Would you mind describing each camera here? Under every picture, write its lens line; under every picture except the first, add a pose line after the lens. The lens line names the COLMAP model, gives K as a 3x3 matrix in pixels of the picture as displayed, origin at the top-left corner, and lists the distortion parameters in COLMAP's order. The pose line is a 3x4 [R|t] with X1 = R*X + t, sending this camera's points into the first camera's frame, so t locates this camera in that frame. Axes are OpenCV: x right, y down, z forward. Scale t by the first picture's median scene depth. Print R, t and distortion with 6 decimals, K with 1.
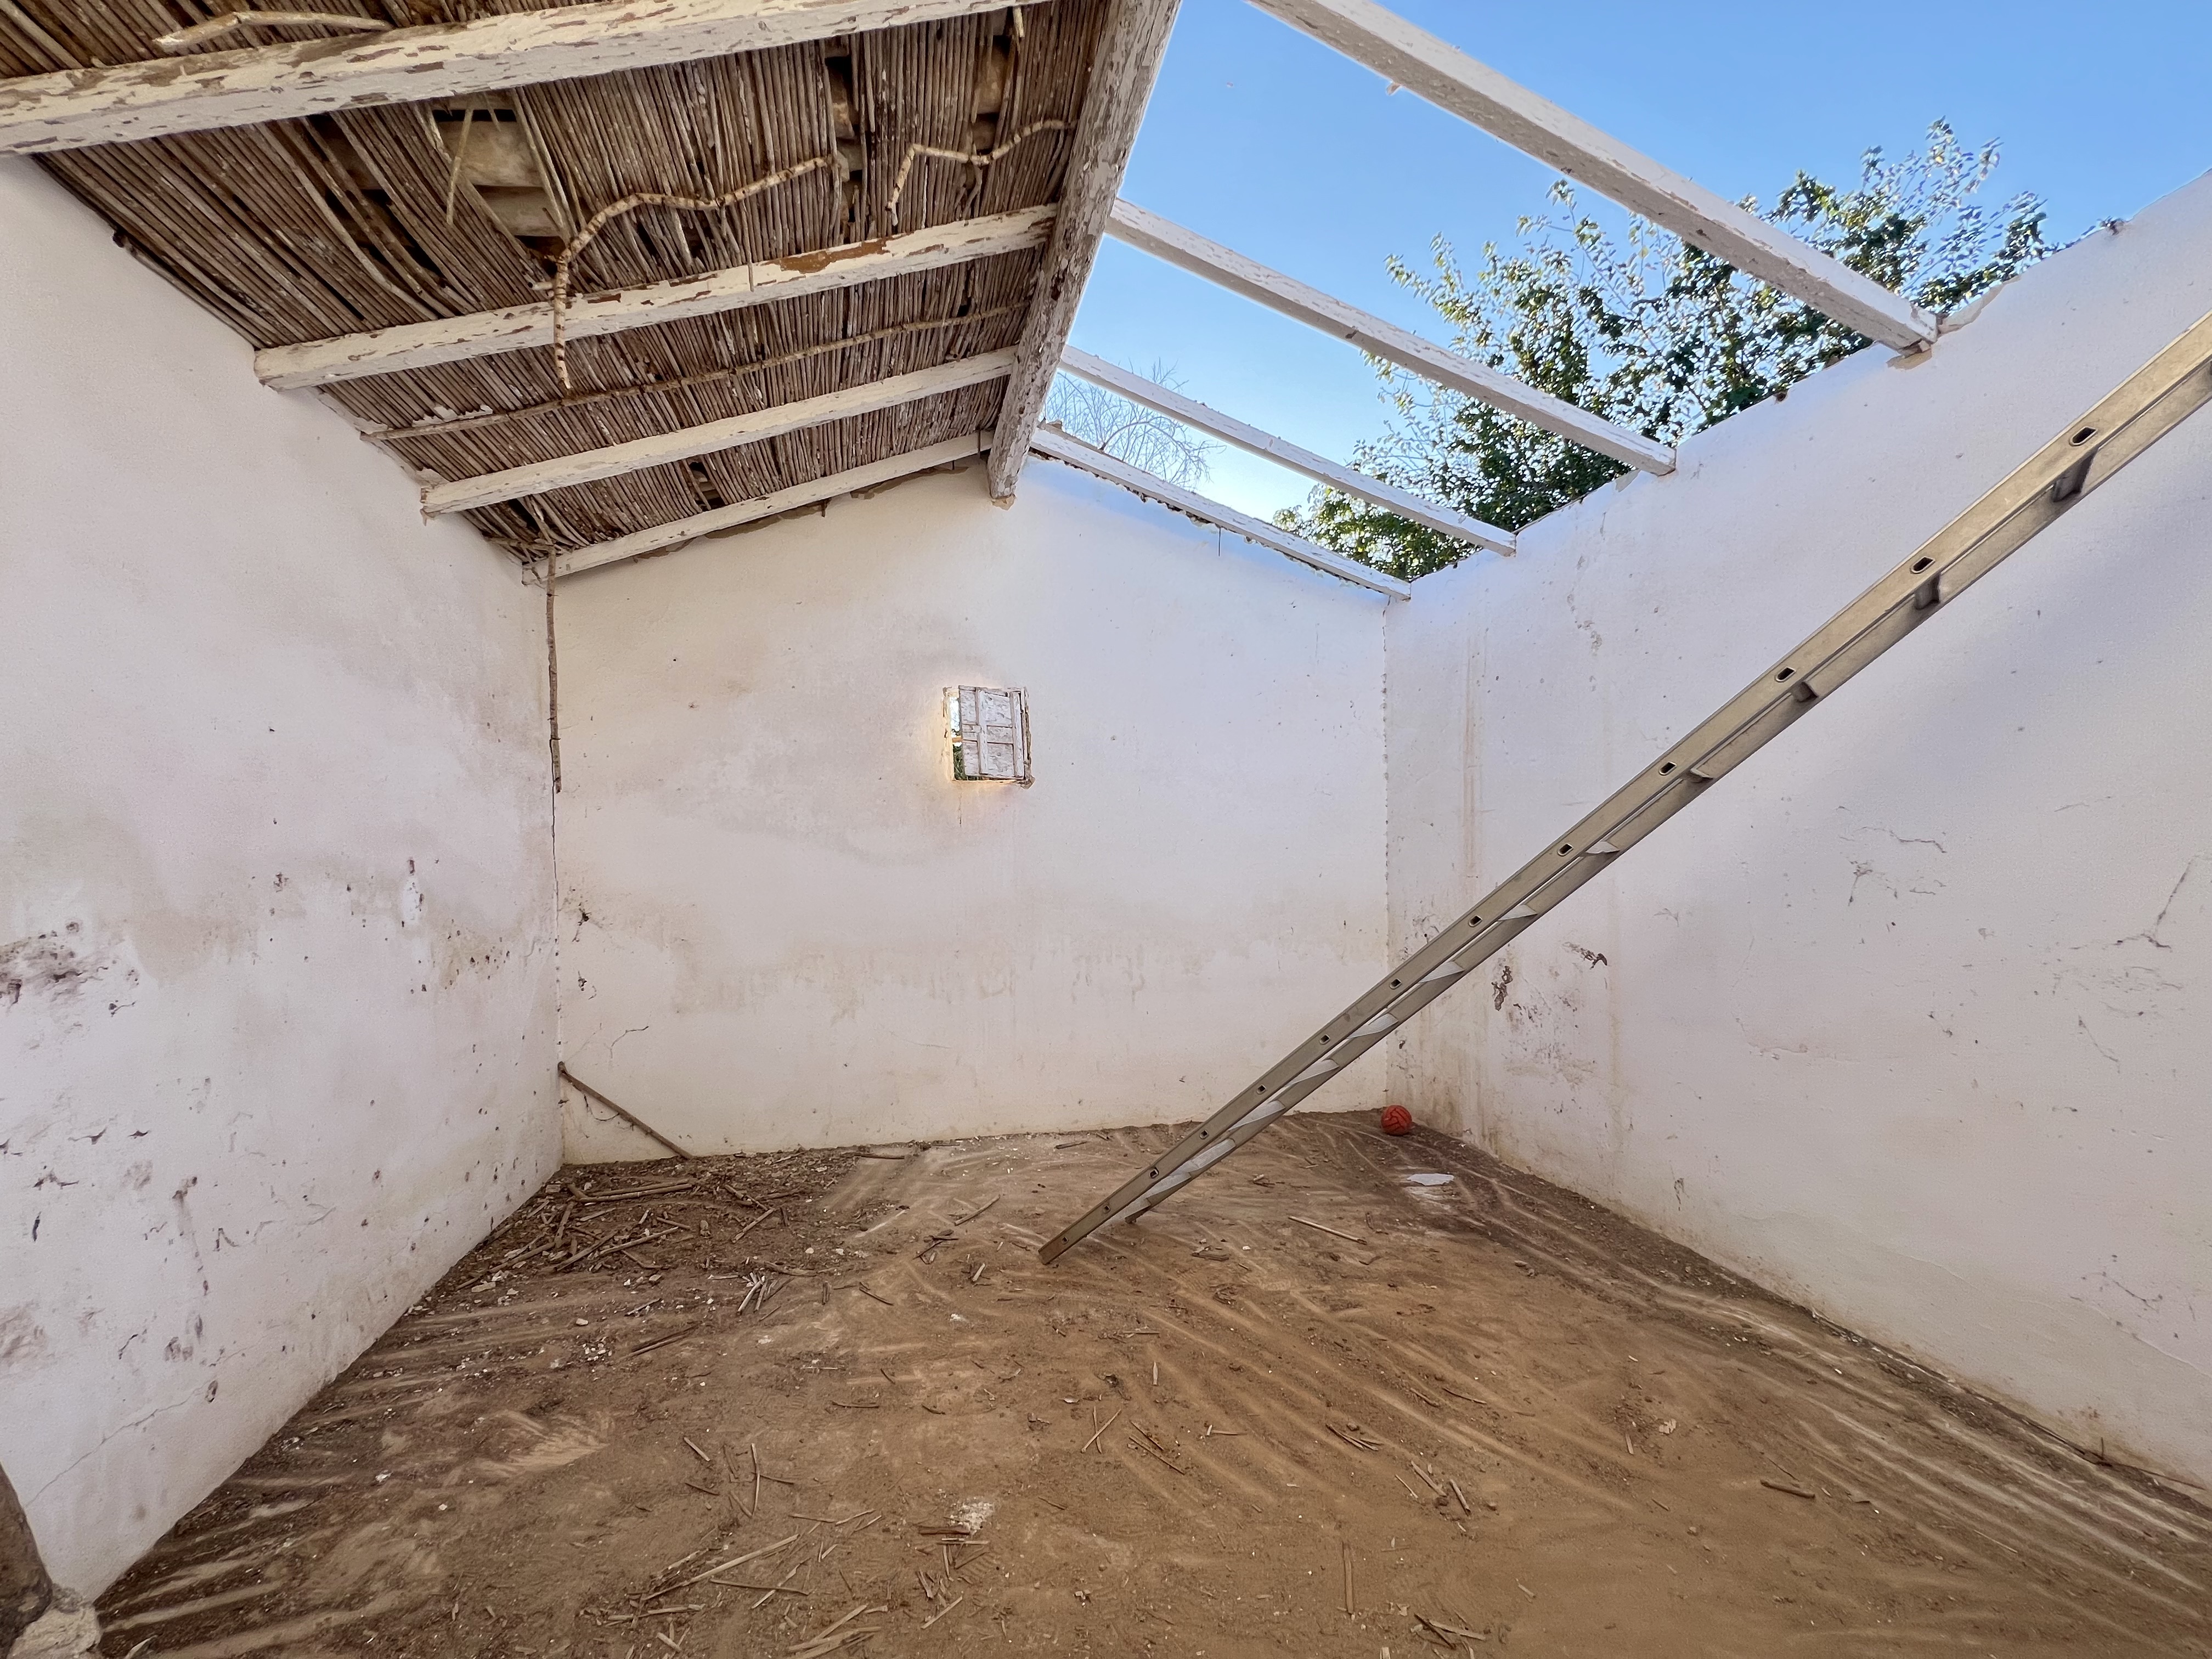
lens RADIAL K [[878.4, 0, 1103.9], [0, 878.4, 834.4], [0, 0, 1]] dist [0.000028, 0.000334]
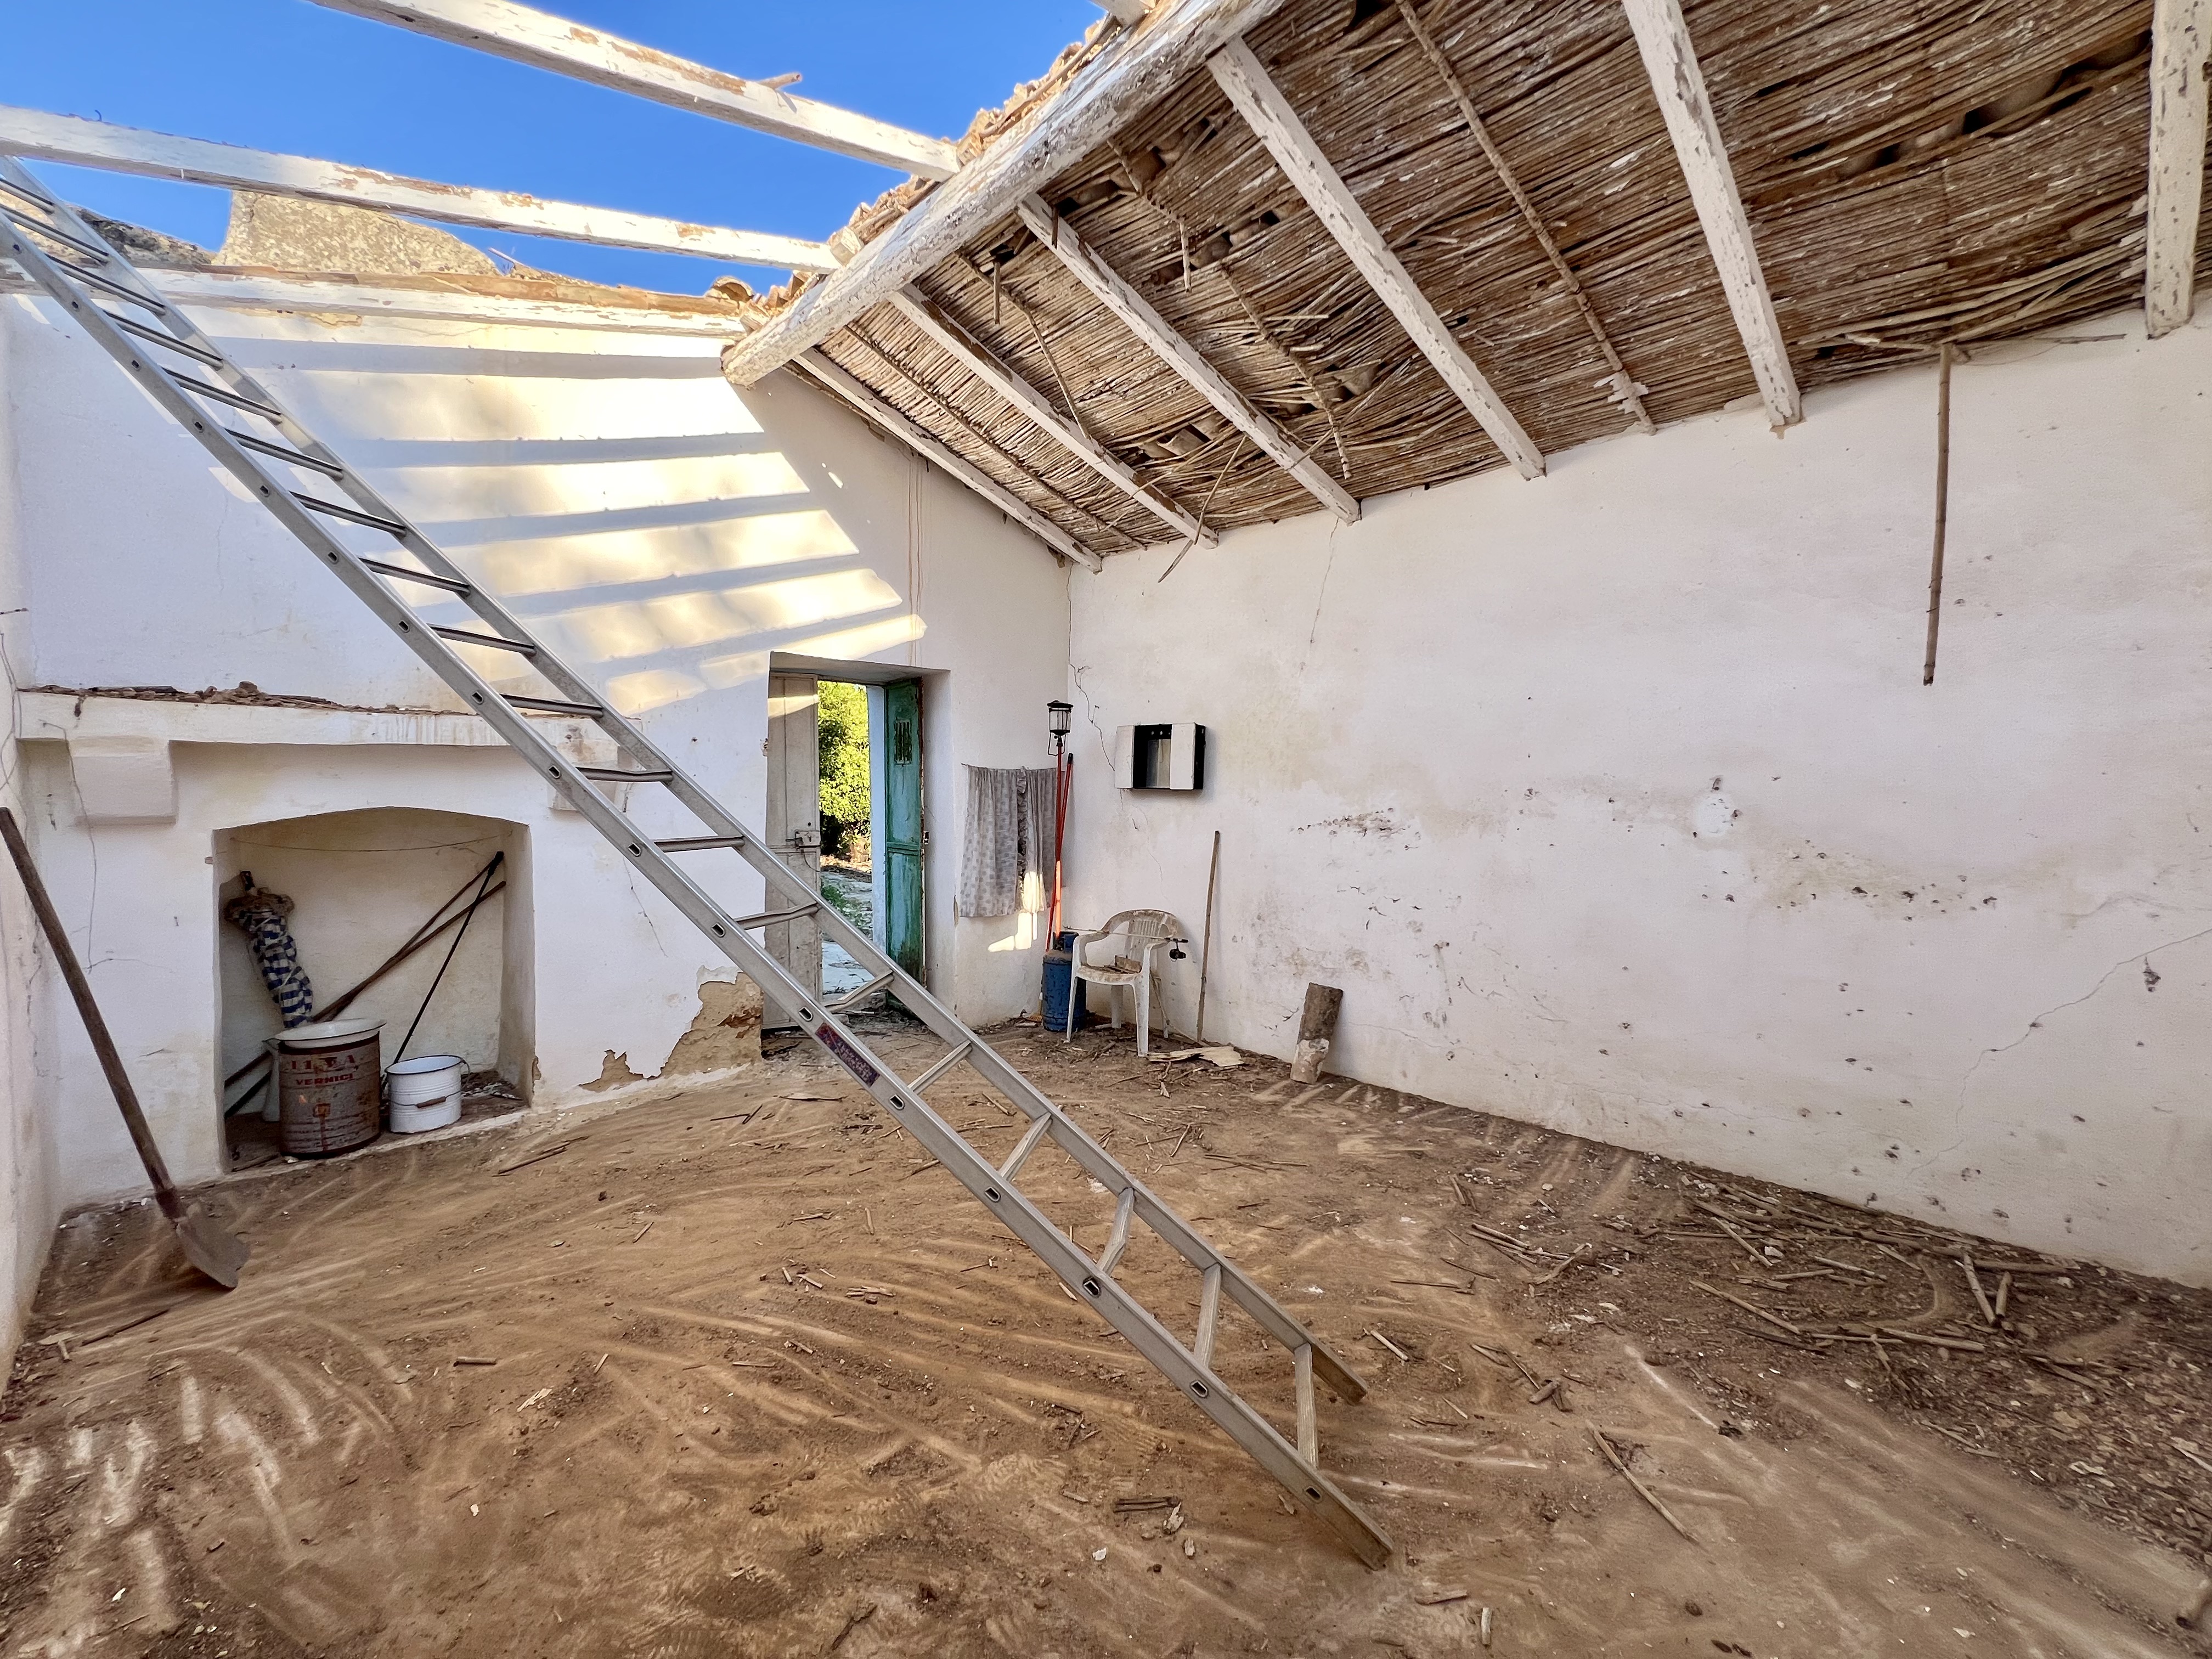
lens RADIAL K [[878.4, 0, 1104.0], [0, 878.4, 827.1], [0, 0, 1]] dist [0.000028, 0.000334]
pose [[-0.844146, 0.031613, -0.535180, 0.566968], [0.024040, 0.999488, 0.021120, 0.062597], [0.535574, 0.004963, -0.844474, 1.941292]]
